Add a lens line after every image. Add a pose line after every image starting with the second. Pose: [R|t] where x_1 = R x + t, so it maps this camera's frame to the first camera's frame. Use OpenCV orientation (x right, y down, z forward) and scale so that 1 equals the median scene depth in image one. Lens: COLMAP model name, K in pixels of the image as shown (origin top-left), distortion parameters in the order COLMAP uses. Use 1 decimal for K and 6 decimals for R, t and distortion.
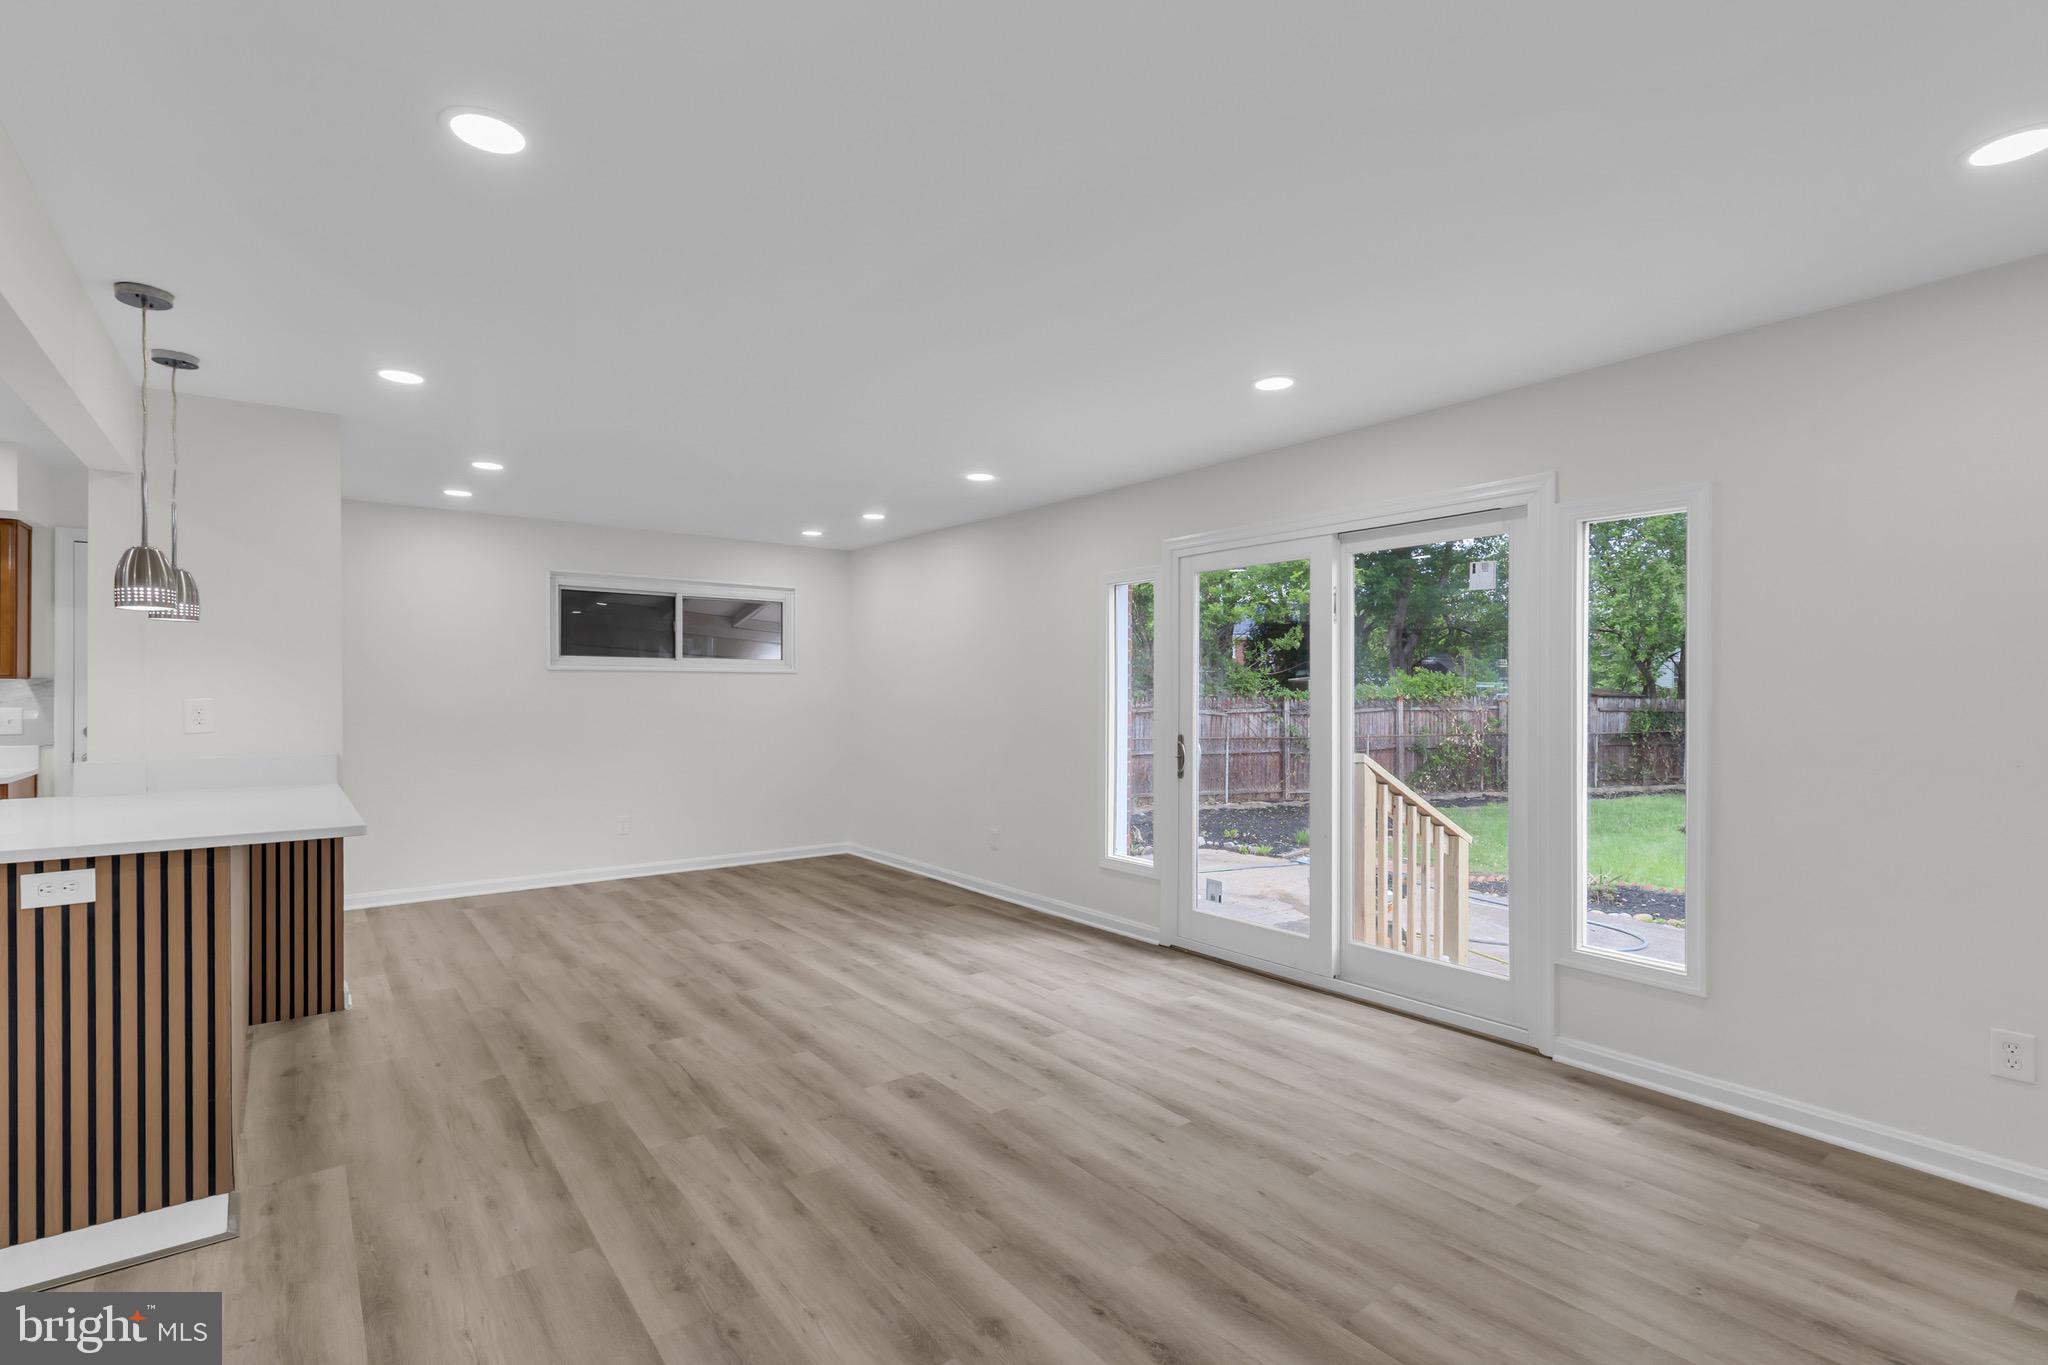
lens RADIAL K [[938.6, 0, 1003.9], [0, 938.6, 698.6], [0, 0, 1]] dist [0.009542, 0.000112]
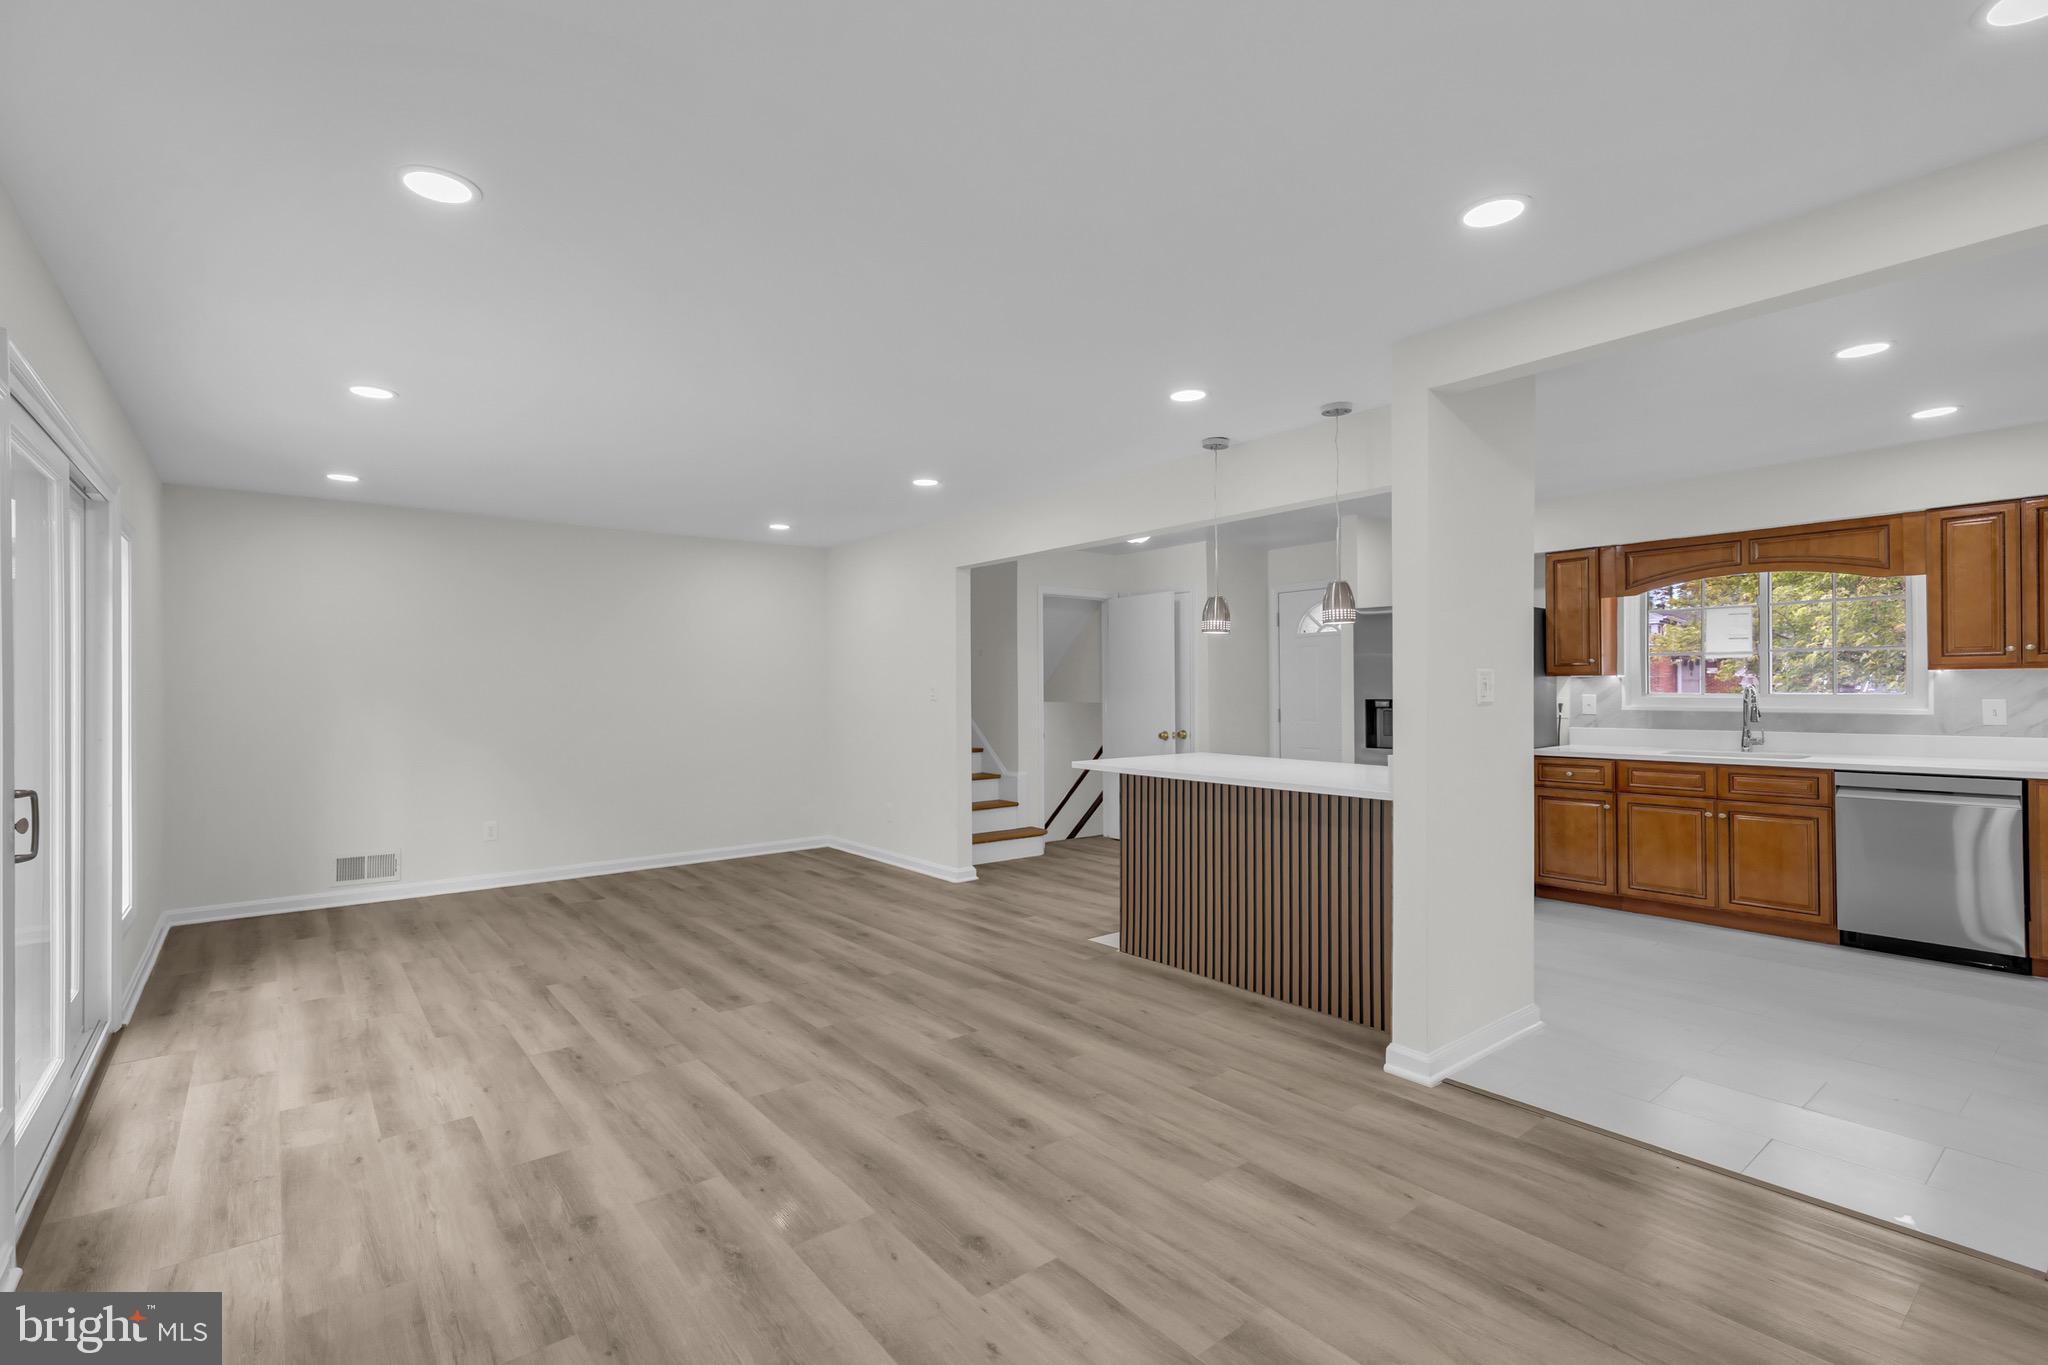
lens RADIAL K [[938.6, 0, 1014.7], [0, 938.6, 684.3], [0, 0, 1]] dist [0.009542, 0.000112]
pose [[-0.999583, 0.003967, -0.028591, -0.384718], [0.003921, 0.999991, 0.001686, -0.008200], [0.028598, 0.001573, -0.999590, 1.986082]]
